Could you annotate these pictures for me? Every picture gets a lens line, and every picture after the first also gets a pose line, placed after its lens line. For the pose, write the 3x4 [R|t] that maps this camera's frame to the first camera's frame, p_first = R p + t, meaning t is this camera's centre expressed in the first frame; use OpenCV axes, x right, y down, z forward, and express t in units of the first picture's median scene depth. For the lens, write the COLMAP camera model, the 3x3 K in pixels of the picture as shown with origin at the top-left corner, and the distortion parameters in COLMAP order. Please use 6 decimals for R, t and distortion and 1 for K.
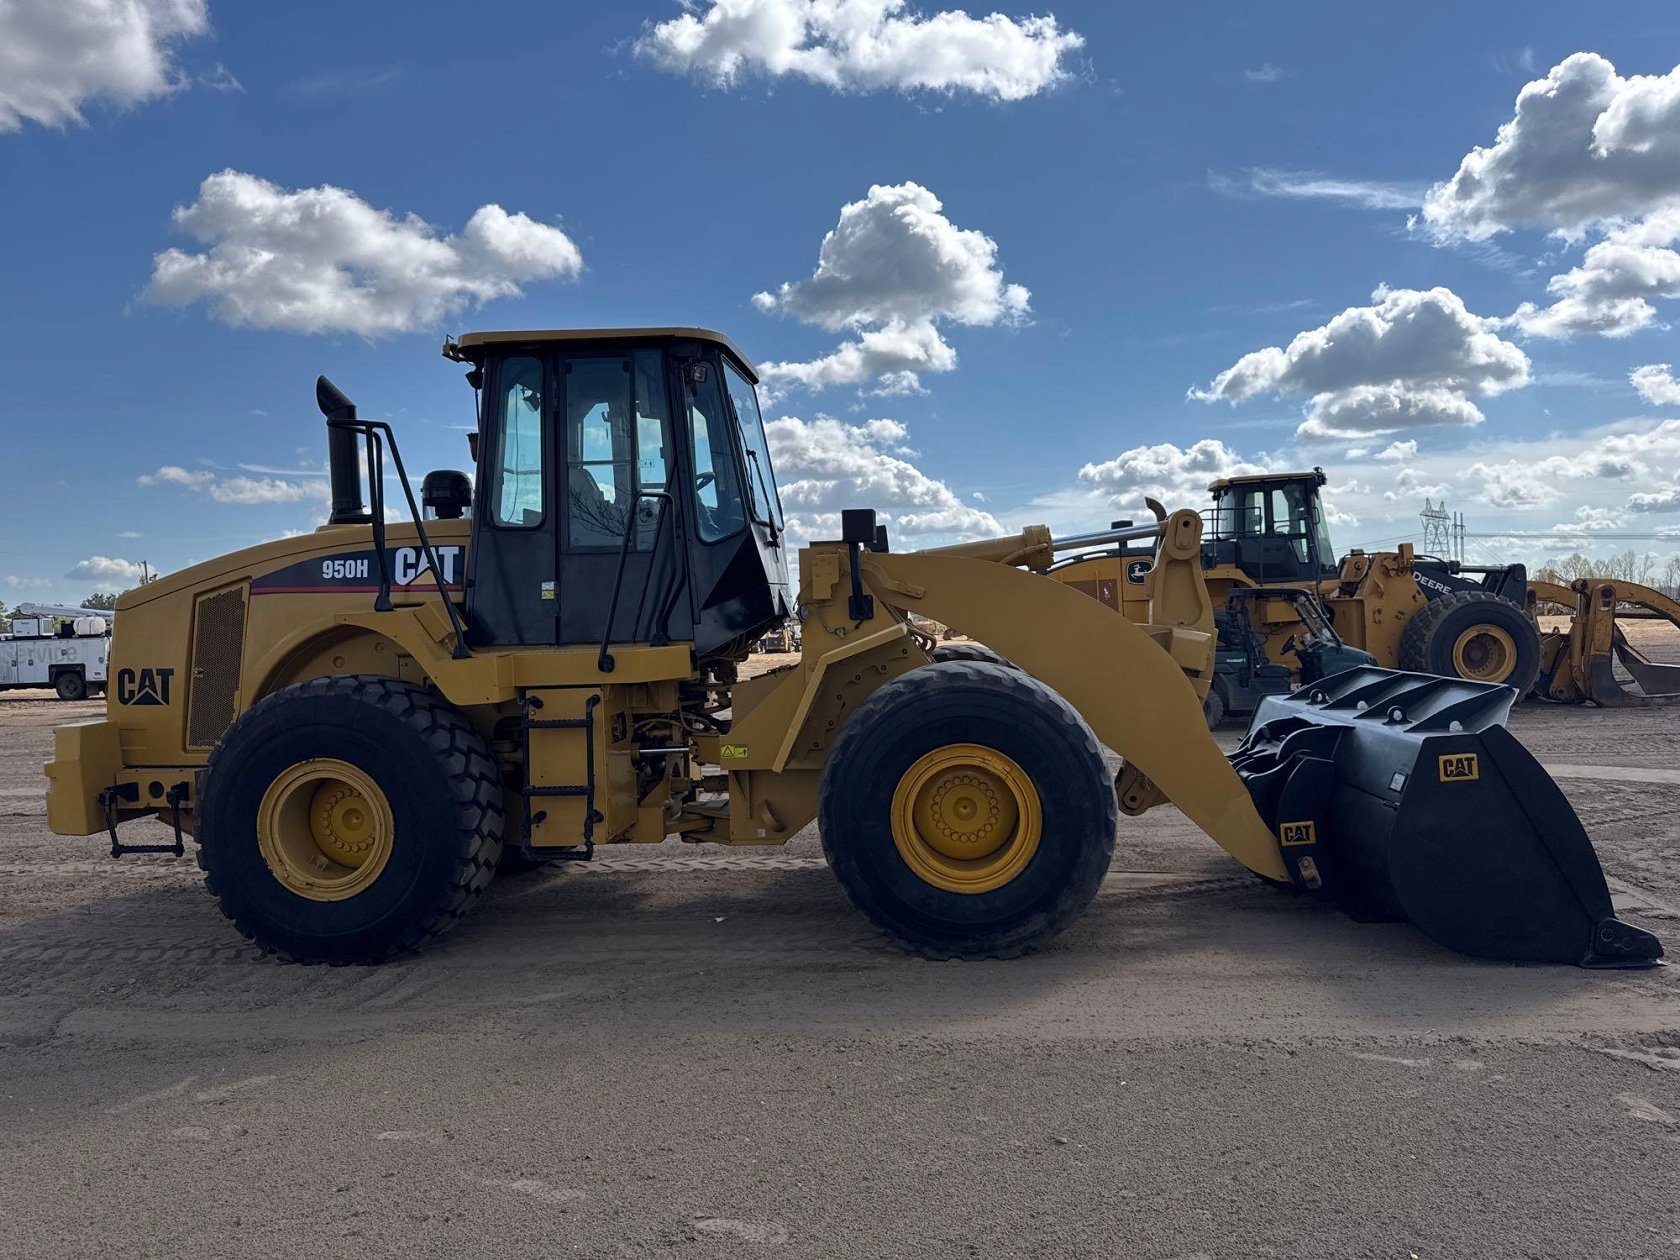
lens RADIAL K [[1228.0, 0, 840.4], [0, 1228.0, 591.9], [0, 0, 1]] dist [0.002164, 0.000334]
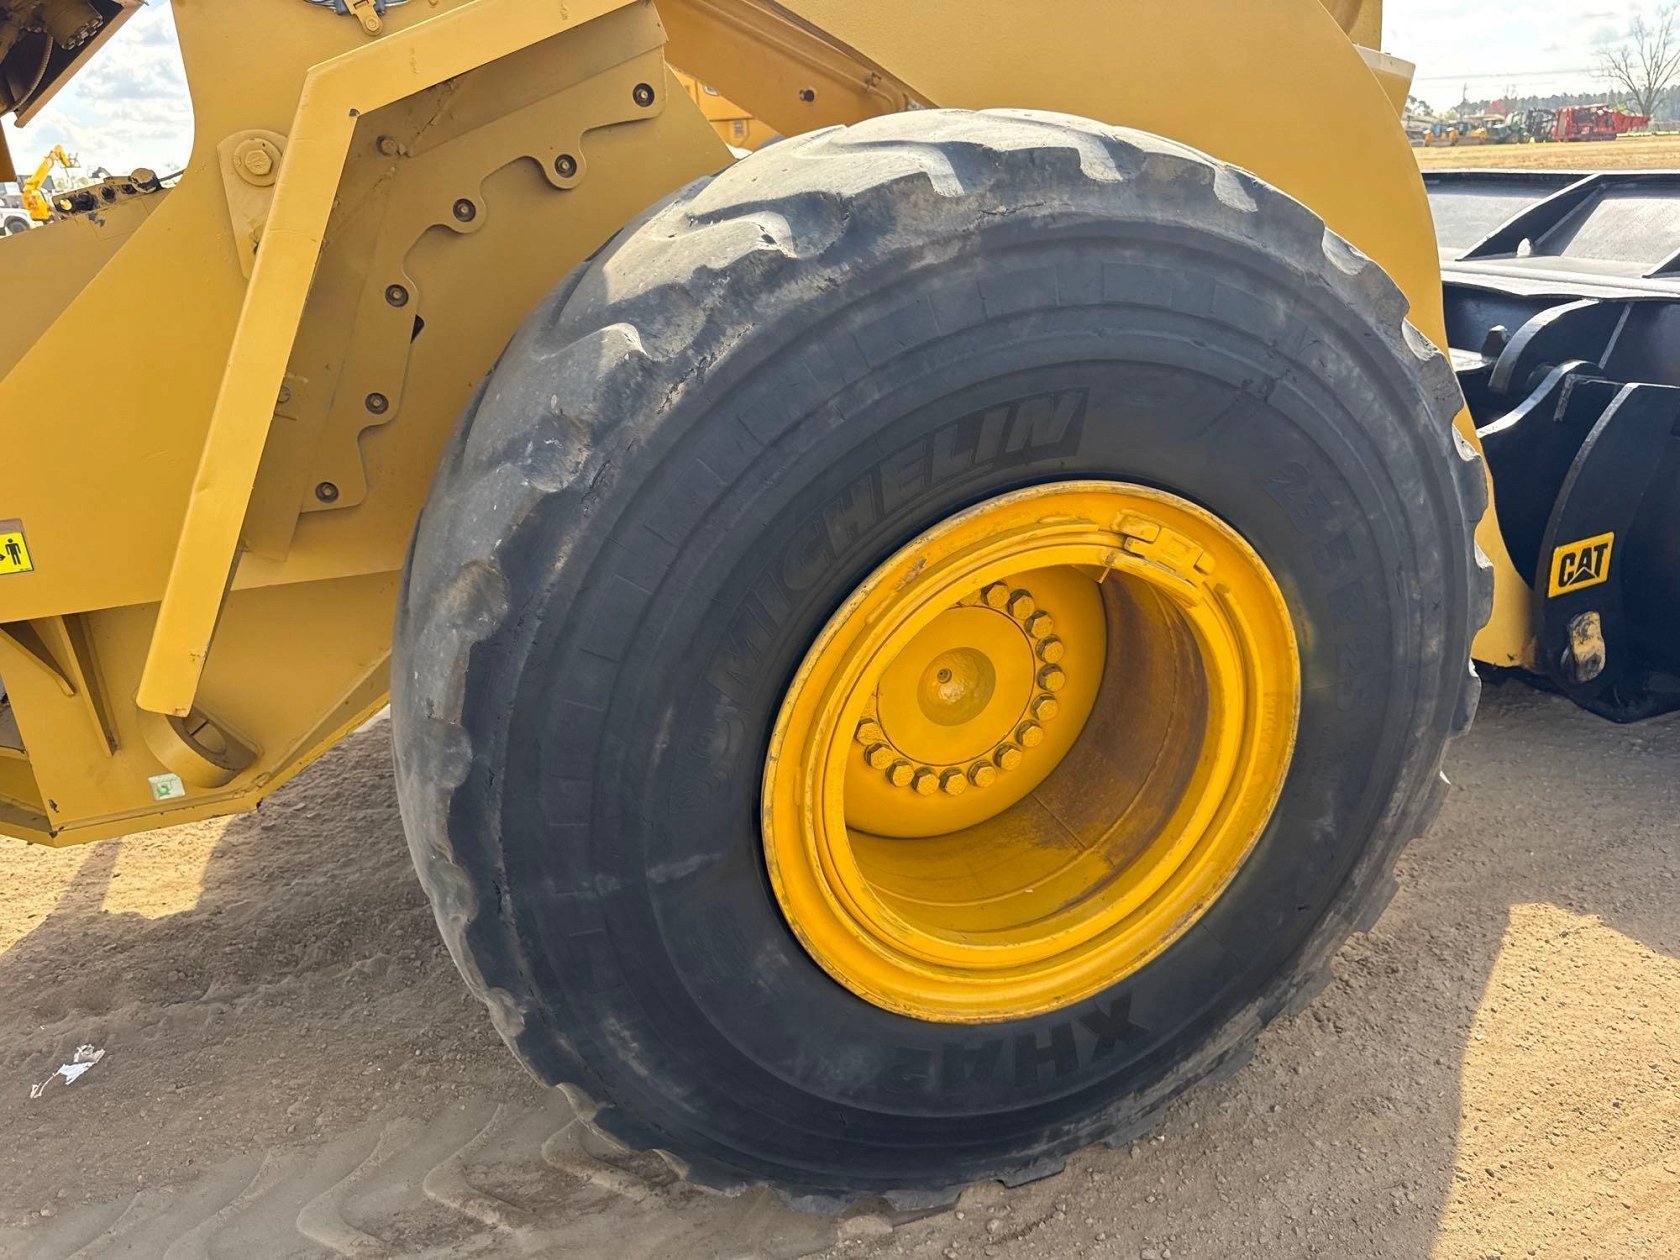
lens RADIAL K [[1222.8, 0, 840.0], [0, 1222.8, 630.0], [0, 0, 1]] dist [0.002609, -0.092919]
pose [[0.910085, -0.164563, 0.380349, -0.026641], [0.011613, 0.927546, 0.373528, 0.063216], [-0.414260, -0.335525, 0.846057, 0.806900]]
